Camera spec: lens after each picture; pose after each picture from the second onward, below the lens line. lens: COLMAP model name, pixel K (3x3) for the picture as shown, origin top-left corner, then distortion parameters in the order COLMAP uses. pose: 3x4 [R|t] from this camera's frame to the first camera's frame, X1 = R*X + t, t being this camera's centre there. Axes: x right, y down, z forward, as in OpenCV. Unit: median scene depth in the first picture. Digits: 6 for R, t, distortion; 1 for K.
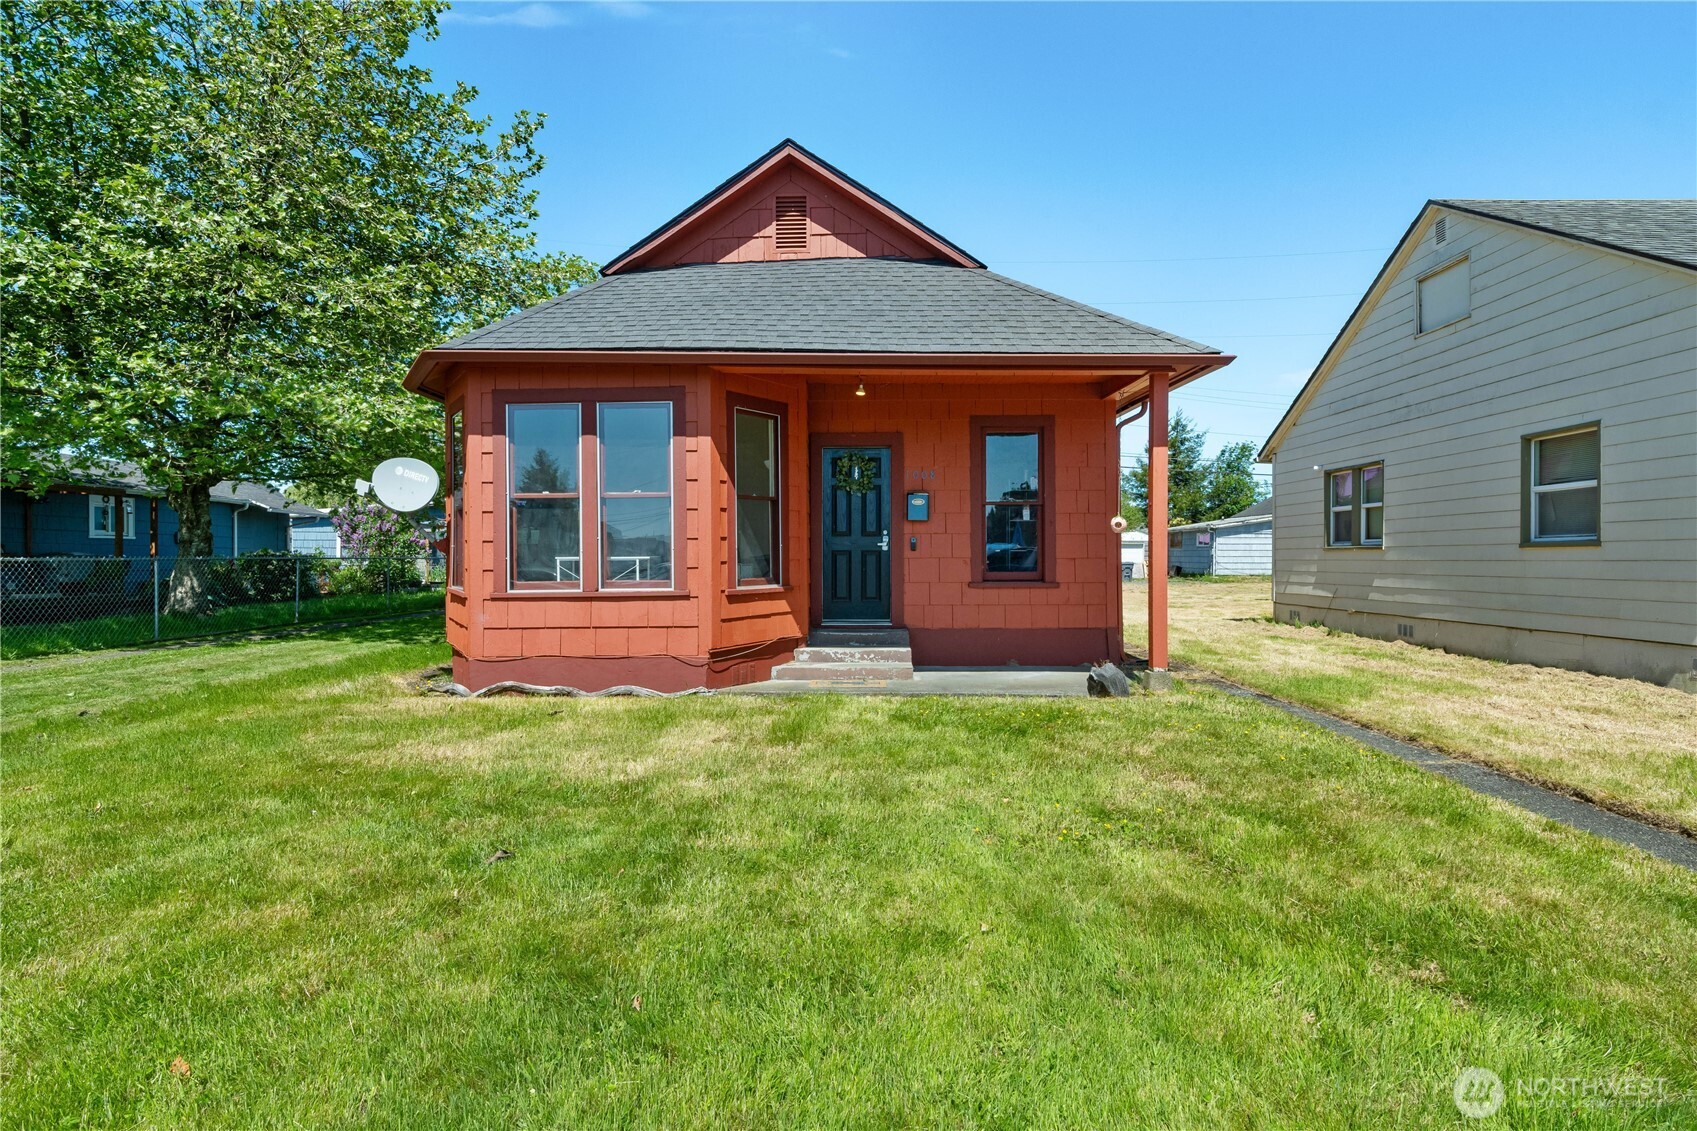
lens RADIAL K [[875.1, 0, 846.6], [0, 875.1, 568.1], [0, 0, 1]] dist [-0.002505, 0.000141]
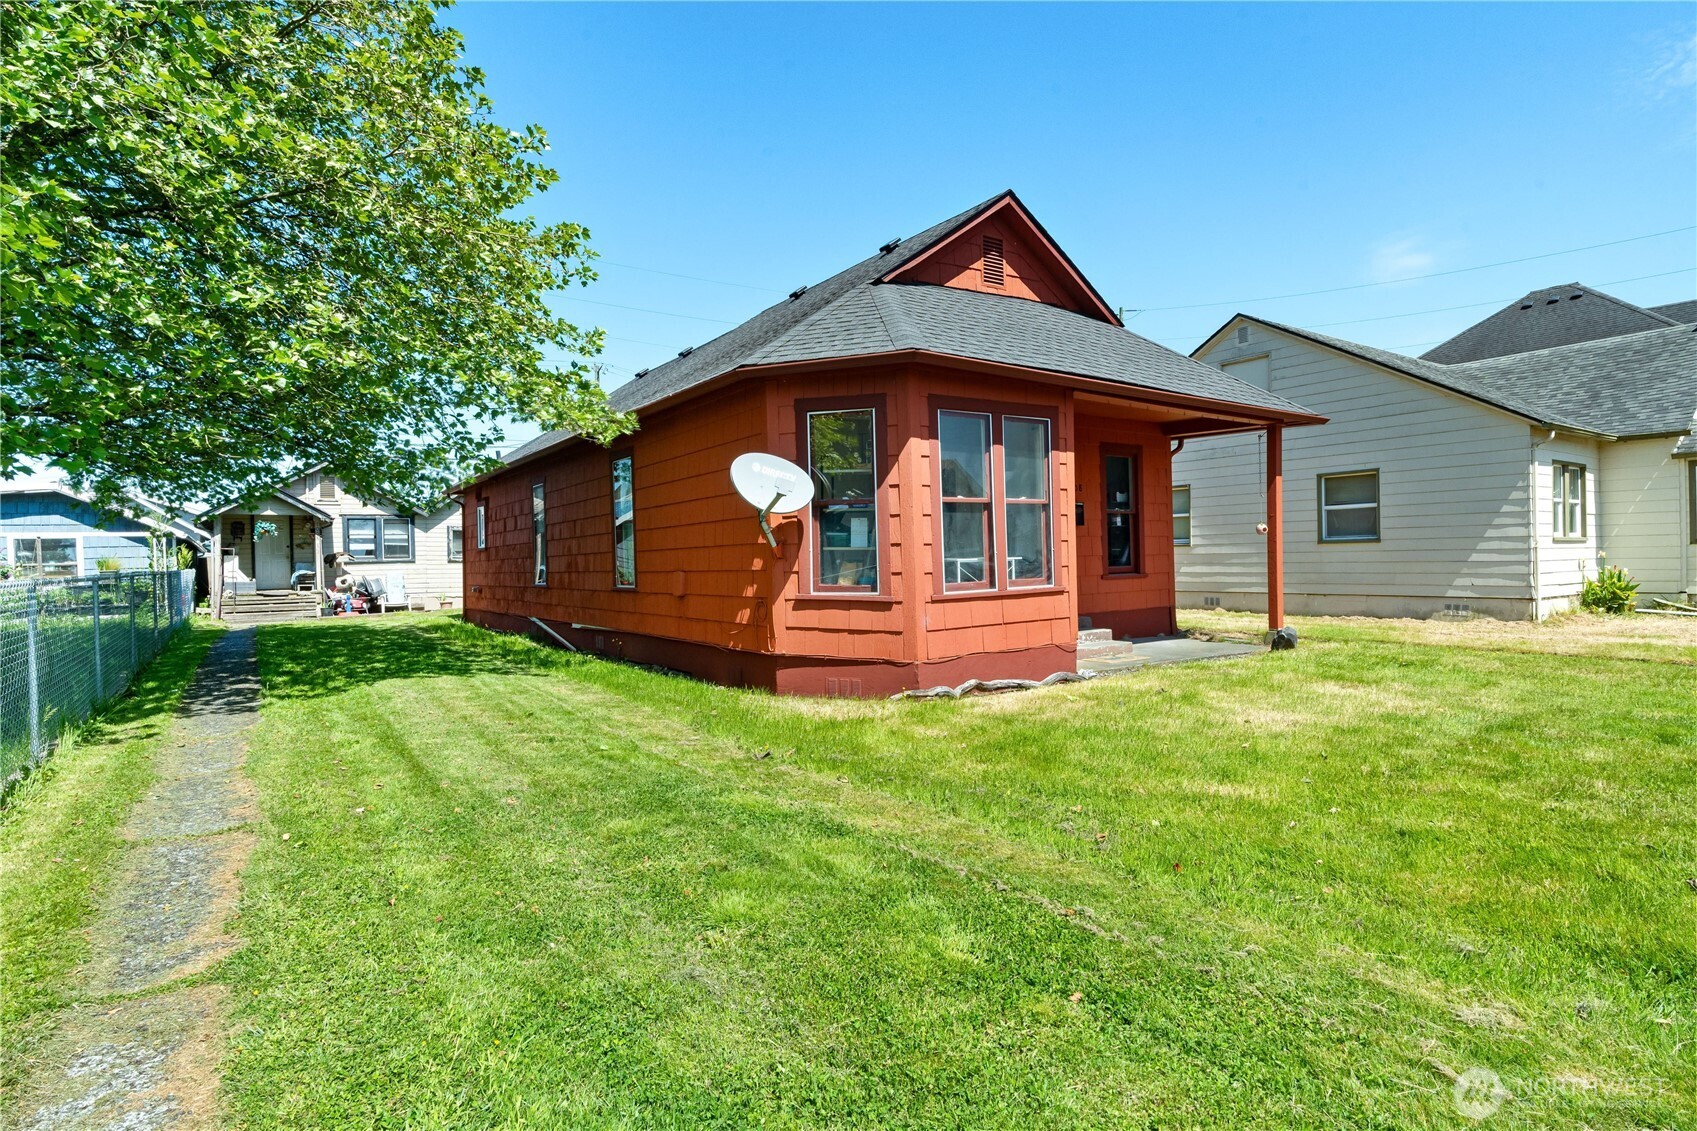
lens RADIAL K [[875.1, 0, 843.3], [0, 875.1, 564.6], [0, 0, 1]] dist [-0.002505, 0.000141]
pose [[0.816334, -0.021584, 0.577176, -0.920674], [0.025796, 0.999667, 0.000898, -0.009858], [-0.577003, 0.014156, 0.816619, 0.203903]]
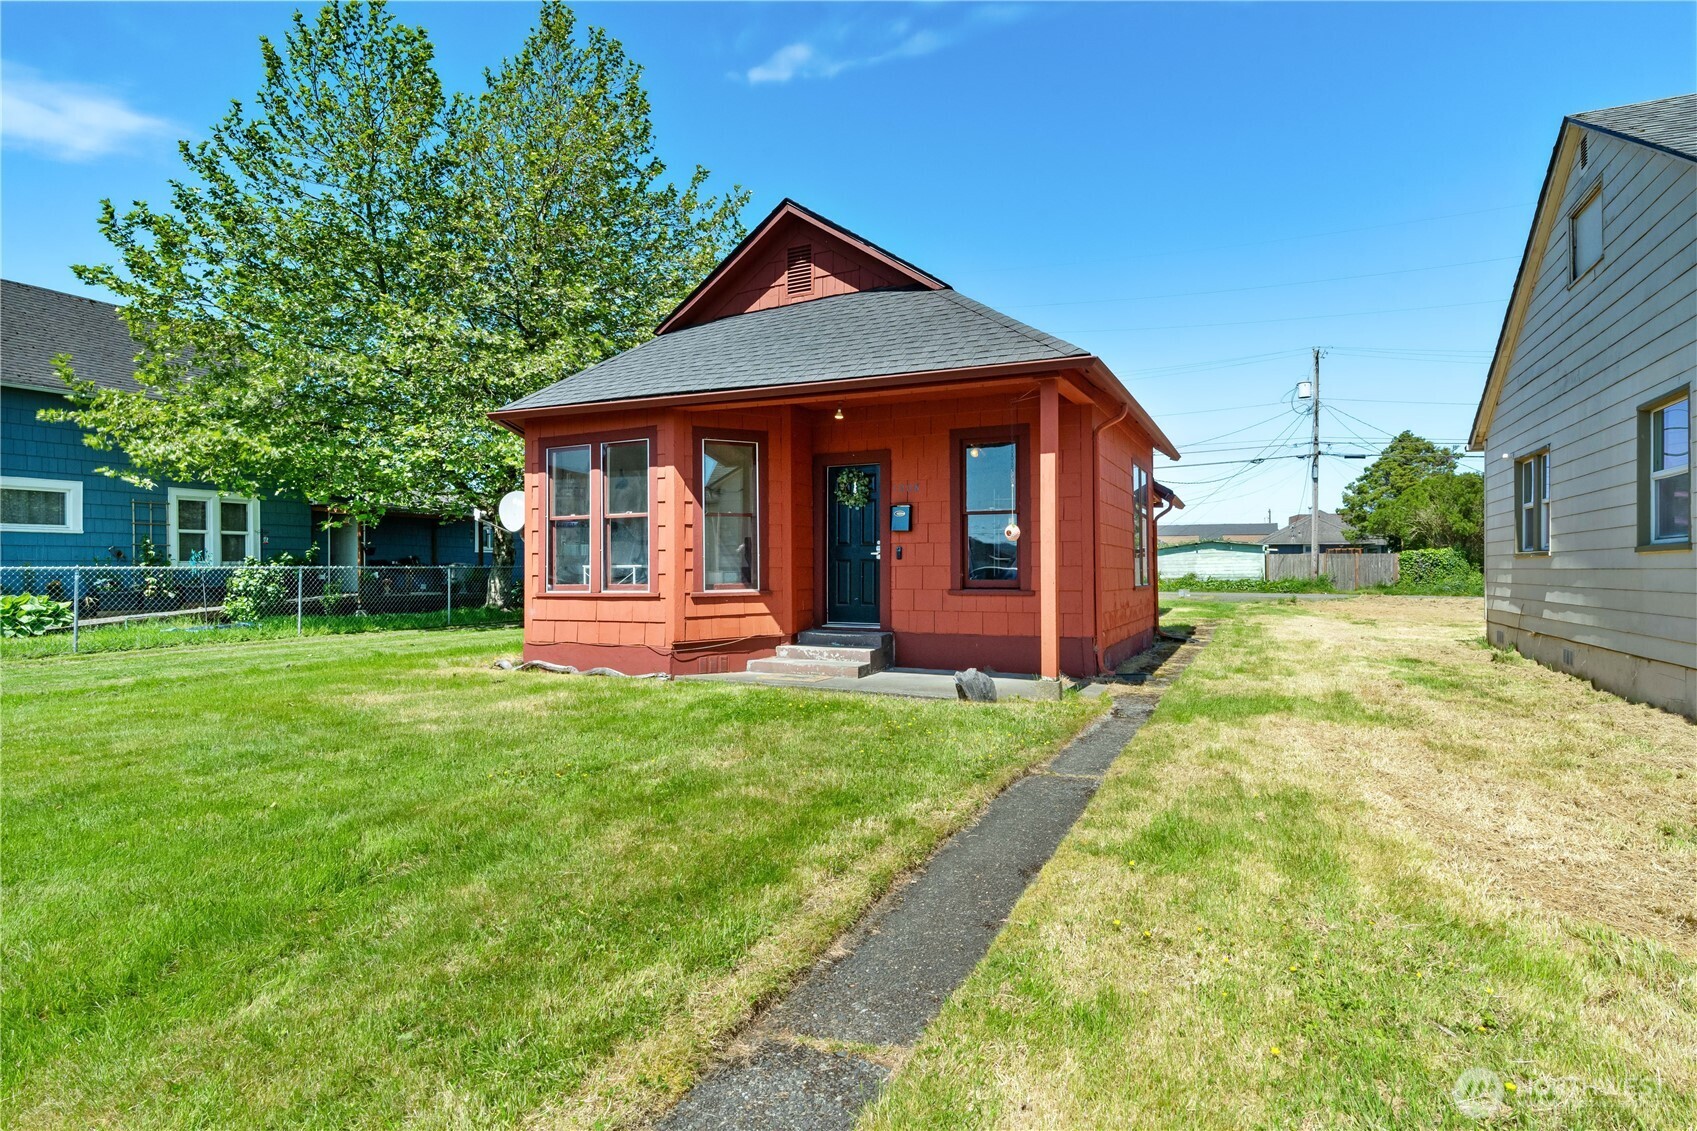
lens RADIAL K [[875.1, 0, 852.5], [0, 875.1, 566.5], [0, 0, 1]] dist [-0.002505, 0.000141]
pose [[0.906273, -0.000377, -0.422692, 0.497776], [-0.004971, 0.999921, -0.011548, 0.001472], [0.422663, 0.012567, 0.906200, 0.009278]]
